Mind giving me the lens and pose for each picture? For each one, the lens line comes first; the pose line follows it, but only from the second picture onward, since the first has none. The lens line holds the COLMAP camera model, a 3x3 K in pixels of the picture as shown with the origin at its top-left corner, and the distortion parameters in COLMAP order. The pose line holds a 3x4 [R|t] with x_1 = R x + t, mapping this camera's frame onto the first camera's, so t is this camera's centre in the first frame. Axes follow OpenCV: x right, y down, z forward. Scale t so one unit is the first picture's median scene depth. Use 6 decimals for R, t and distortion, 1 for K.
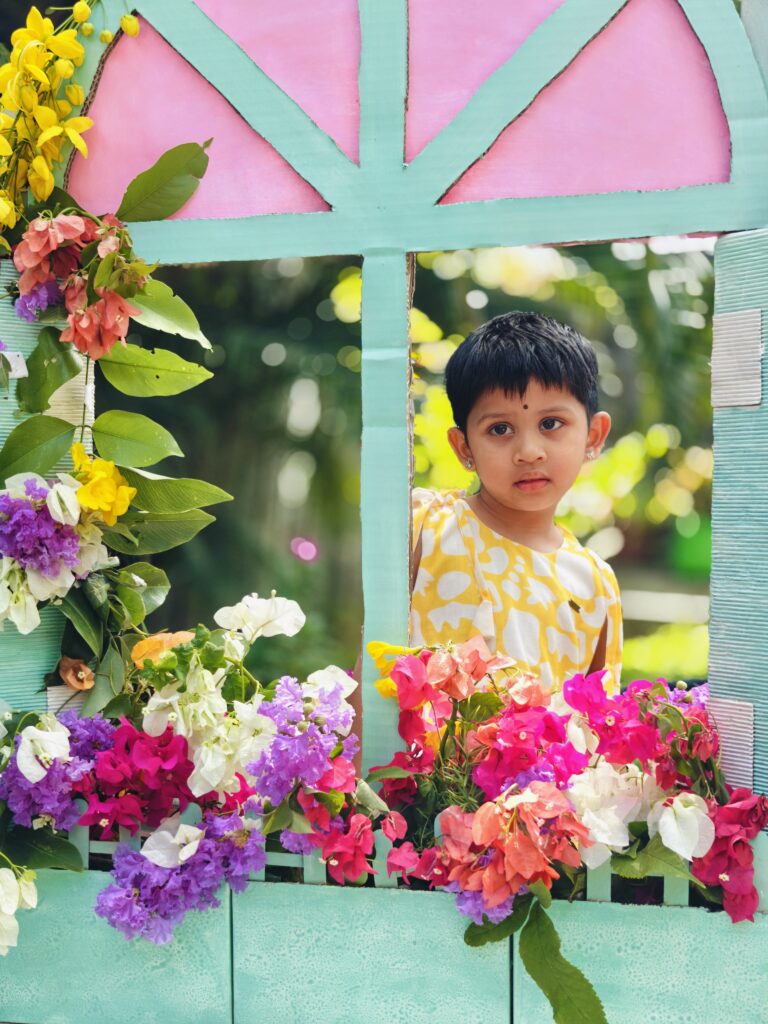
lens RADIAL K [[1430.9, 0, 391.0], [0, 1430.9, 501.0], [0, 0, 1]] dist [-0.021192, -0.018786]
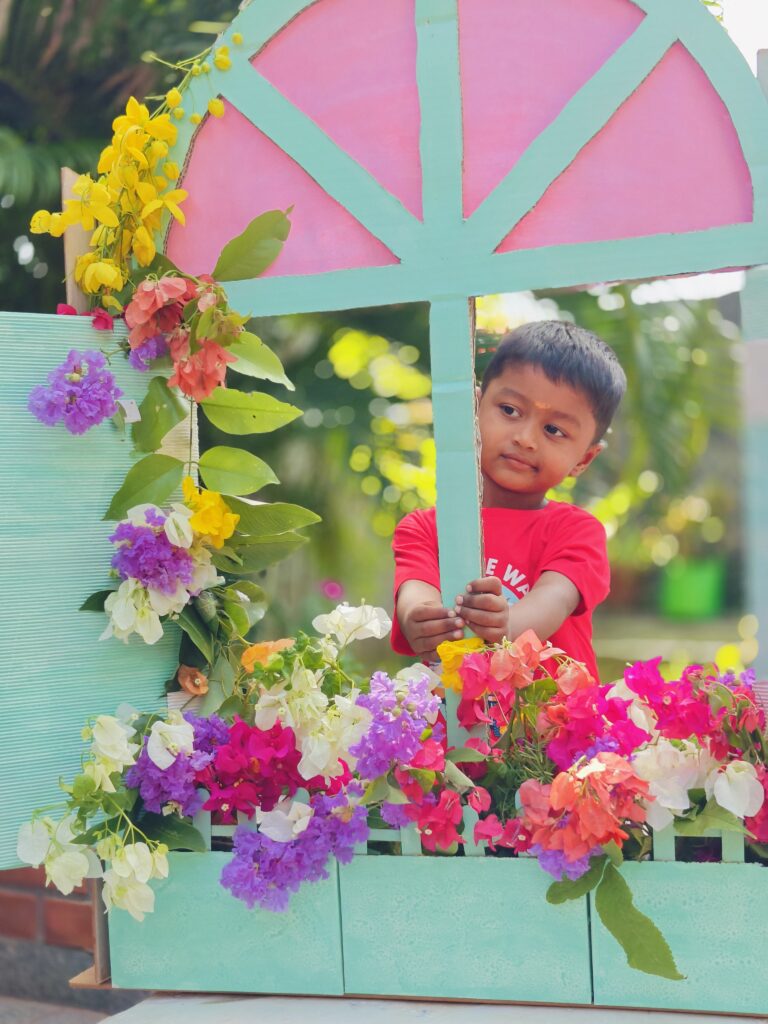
lens RADIAL K [[1422.3, 0, 385.2], [0, 1422.3, 515.9], [0, 0, 1]] dist [0.066057, -0.318025]
pose [[0.998195, -0.041532, -0.043375, -0.013878], [0.040879, 0.999038, -0.015844, 0.015917], [0.043992, 0.014042, 0.998933, -0.135528]]
